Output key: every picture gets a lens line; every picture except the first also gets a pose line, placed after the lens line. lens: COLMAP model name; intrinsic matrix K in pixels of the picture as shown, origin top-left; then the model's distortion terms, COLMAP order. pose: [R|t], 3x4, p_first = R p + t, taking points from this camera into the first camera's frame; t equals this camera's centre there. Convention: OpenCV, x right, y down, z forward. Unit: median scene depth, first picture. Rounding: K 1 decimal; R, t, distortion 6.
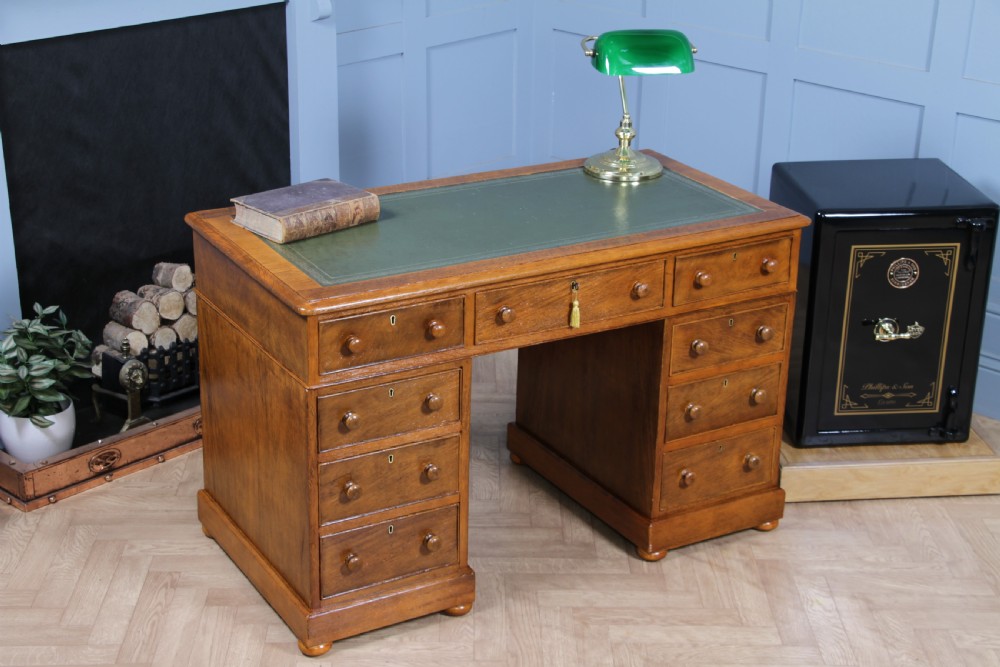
lens RADIAL K [[1694.6, 0, 493.2], [0, 1694.6, 350.5], [0, 0, 1]] dist [0.142399, 0.000000]
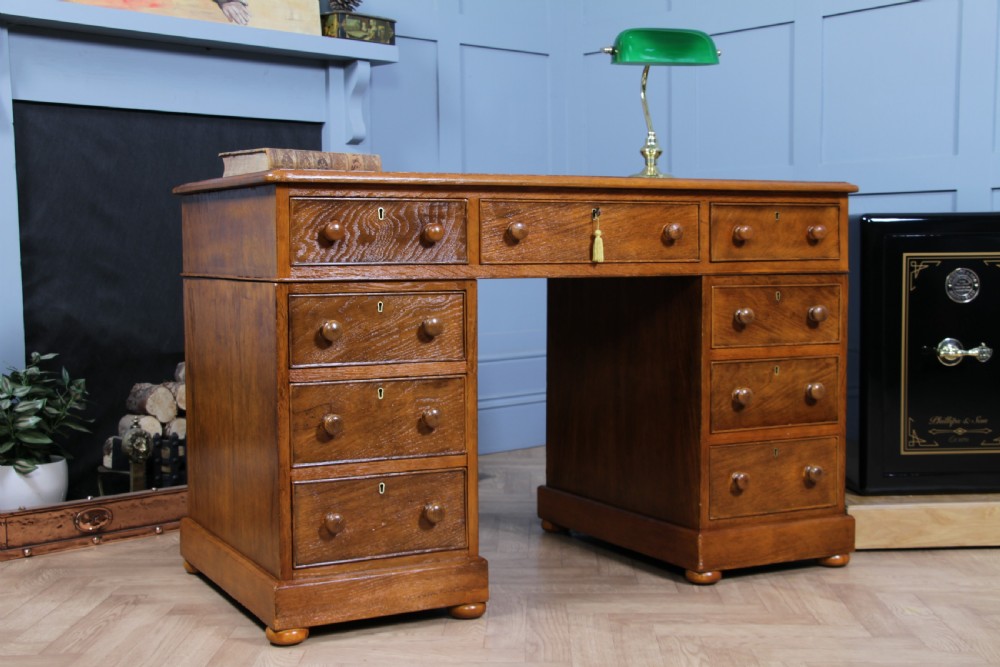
lens RADIAL K [[1342.6, 0, 498.0], [0, 1342.6, 354.1], [0, 0, 1]] dist [0.047485, 0.000000]
pose [[0.998576, -0.024345, -0.047470, 0.027519], [0.008277, 0.949730, -0.312961, 0.237857], [0.052702, 0.312122, 0.948579, 0.346659]]
